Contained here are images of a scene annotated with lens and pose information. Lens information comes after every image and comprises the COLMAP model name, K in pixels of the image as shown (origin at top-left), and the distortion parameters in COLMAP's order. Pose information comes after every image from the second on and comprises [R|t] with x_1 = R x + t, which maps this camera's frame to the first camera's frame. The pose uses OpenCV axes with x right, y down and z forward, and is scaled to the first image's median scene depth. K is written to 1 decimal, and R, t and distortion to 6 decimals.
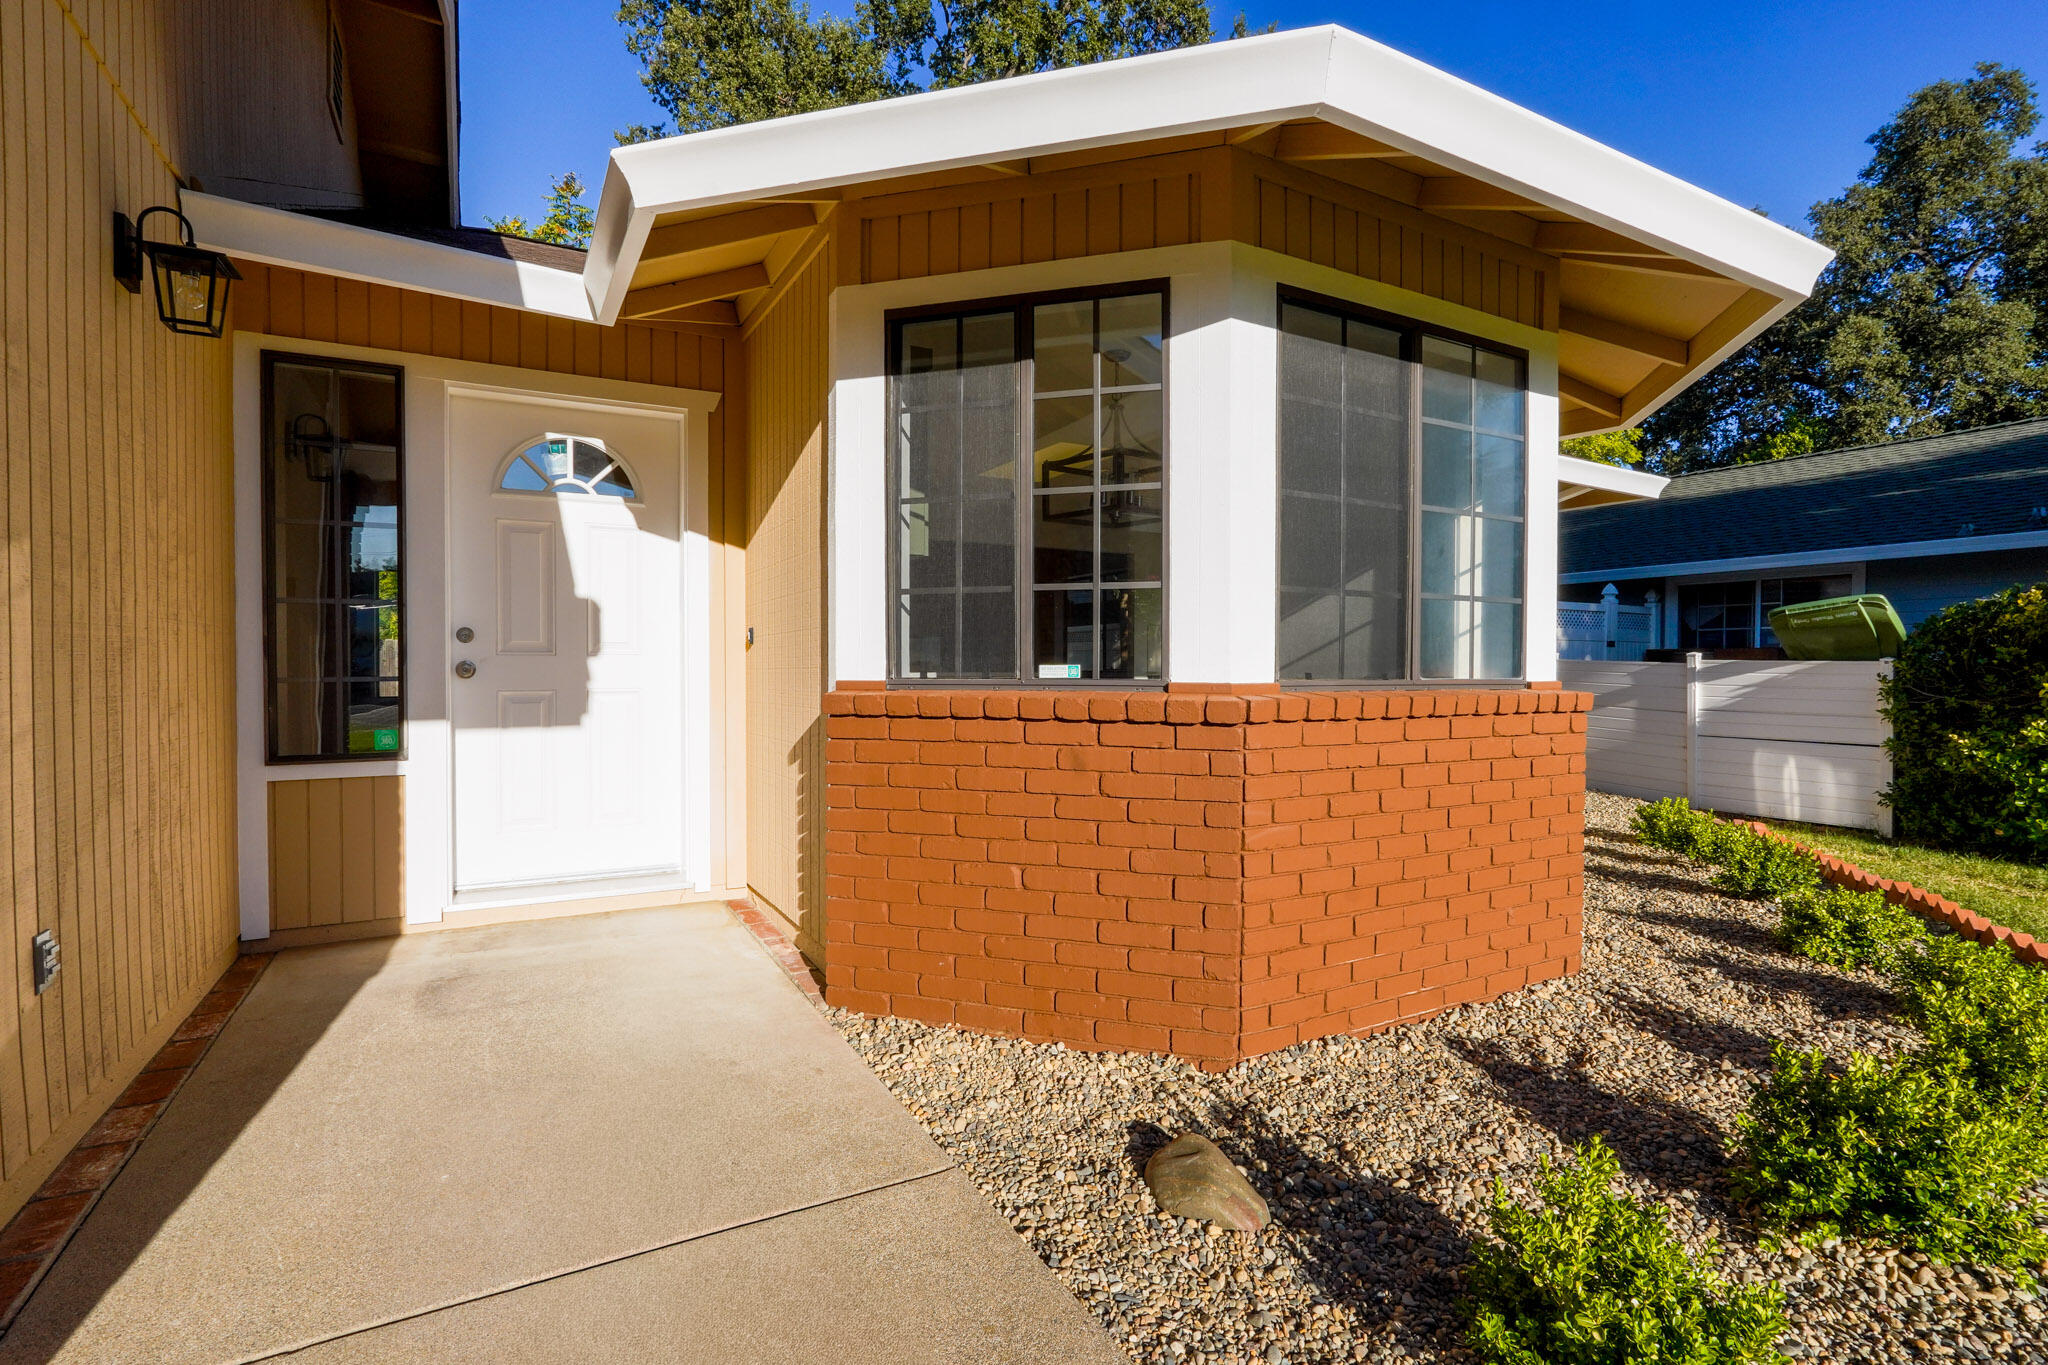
lens RADIAL K [[959.7, 0, 1007.4], [0, 959.7, 684.1], [0, 0, 1]] dist [-0.016516, 0.011128]
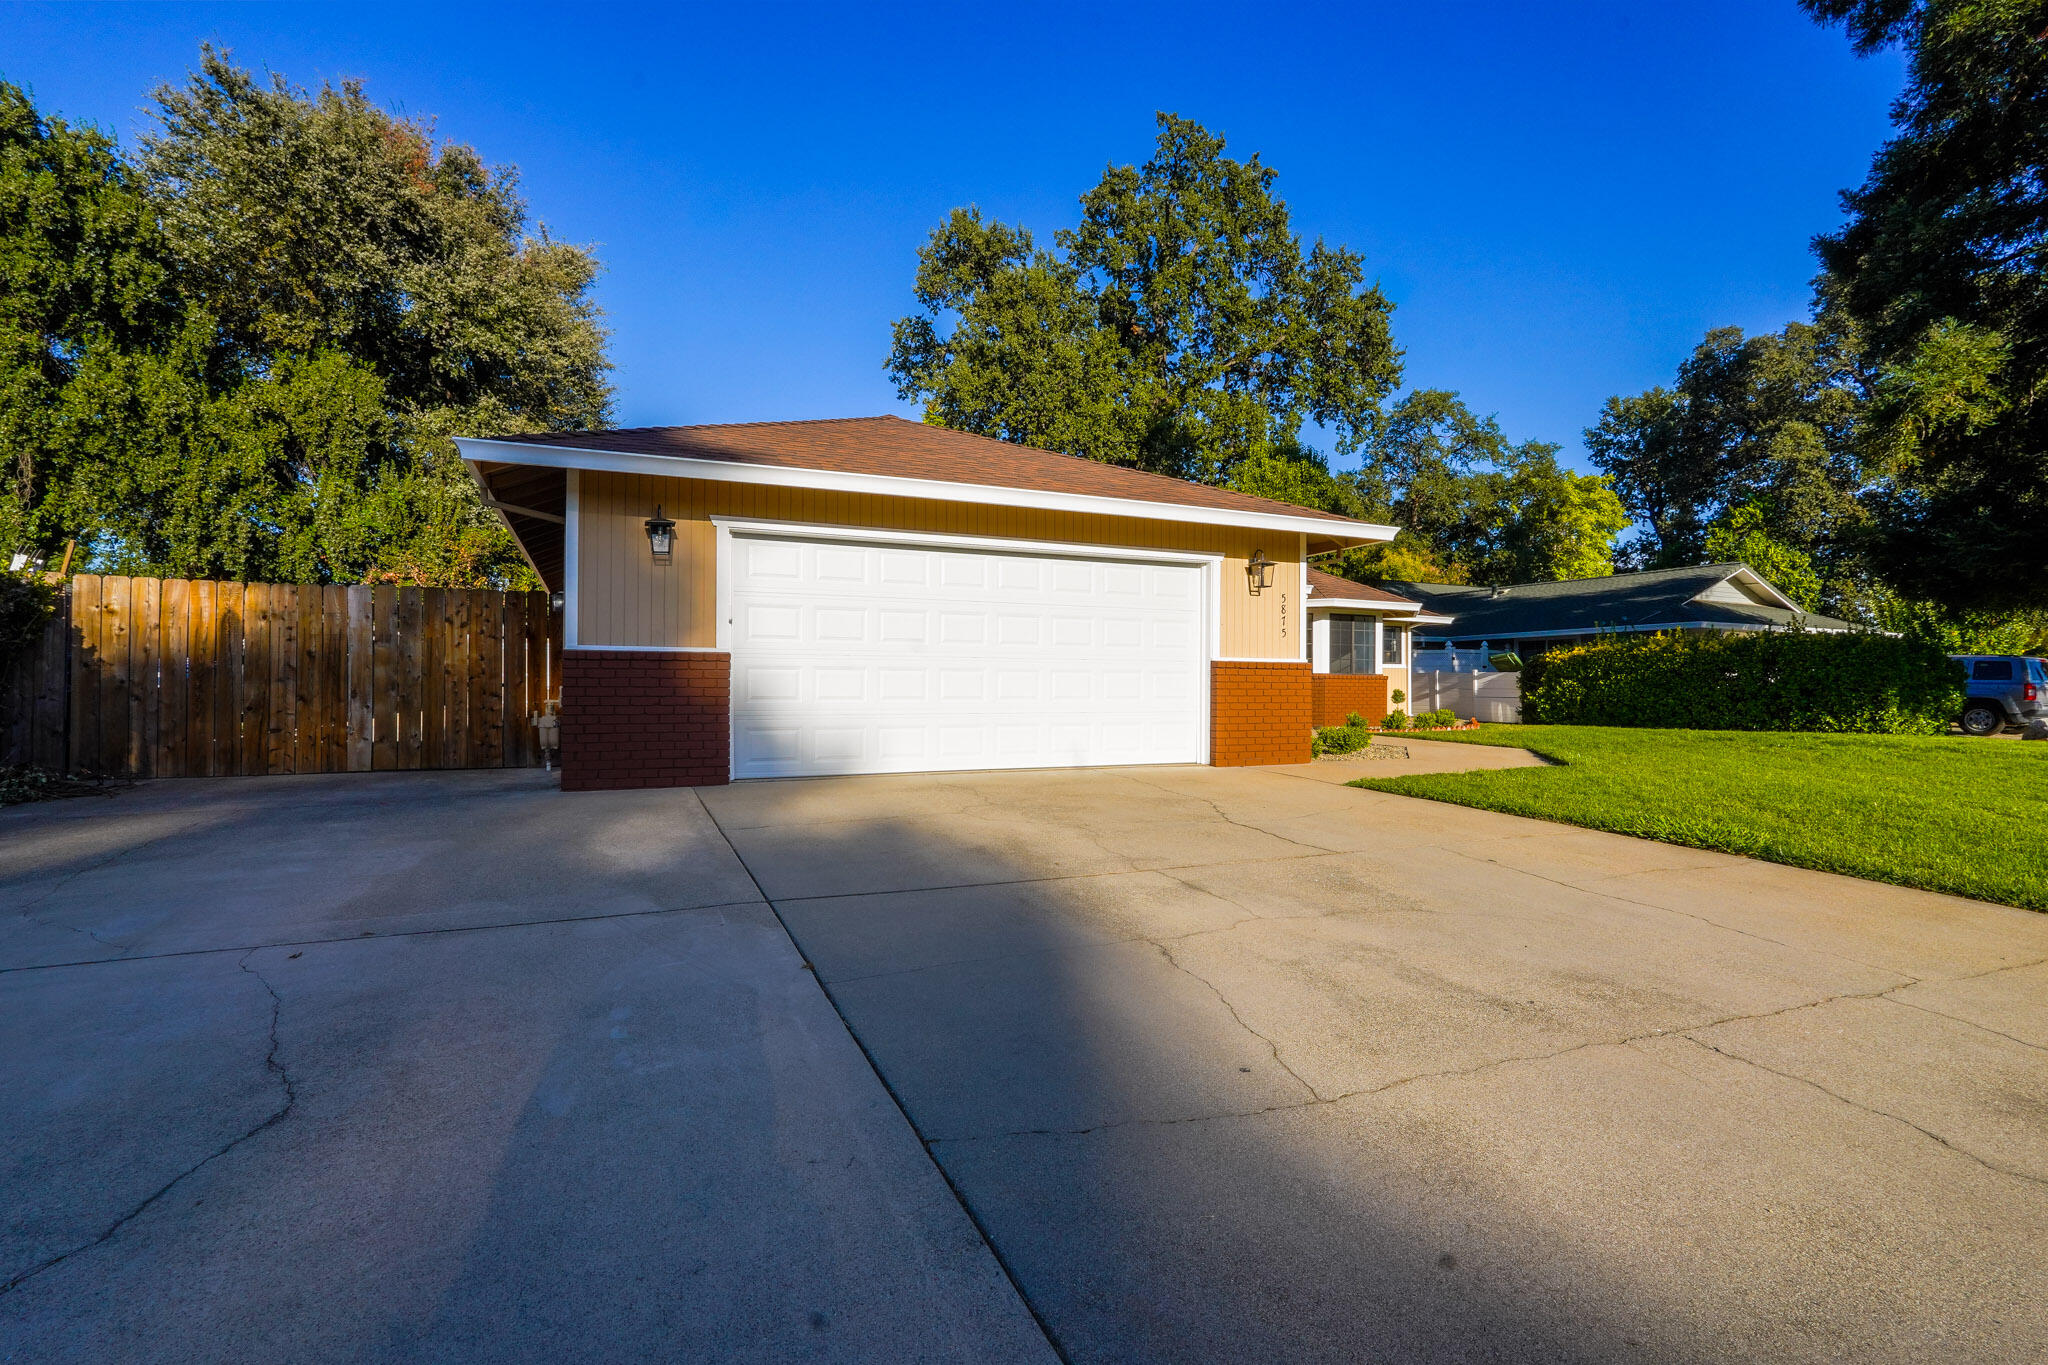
lens RADIAL K [[959.7, 0, 1007.4], [0, 959.7, 684.1], [0, 0, 1]] dist [-0.016516, 0.011128]
pose [[0.996933, 0.002846, -0.078202, -1.039783], [-0.004540, 0.999759, -0.021493, 0.165735], [0.078122, 0.021783, 0.996706, -4.226071]]
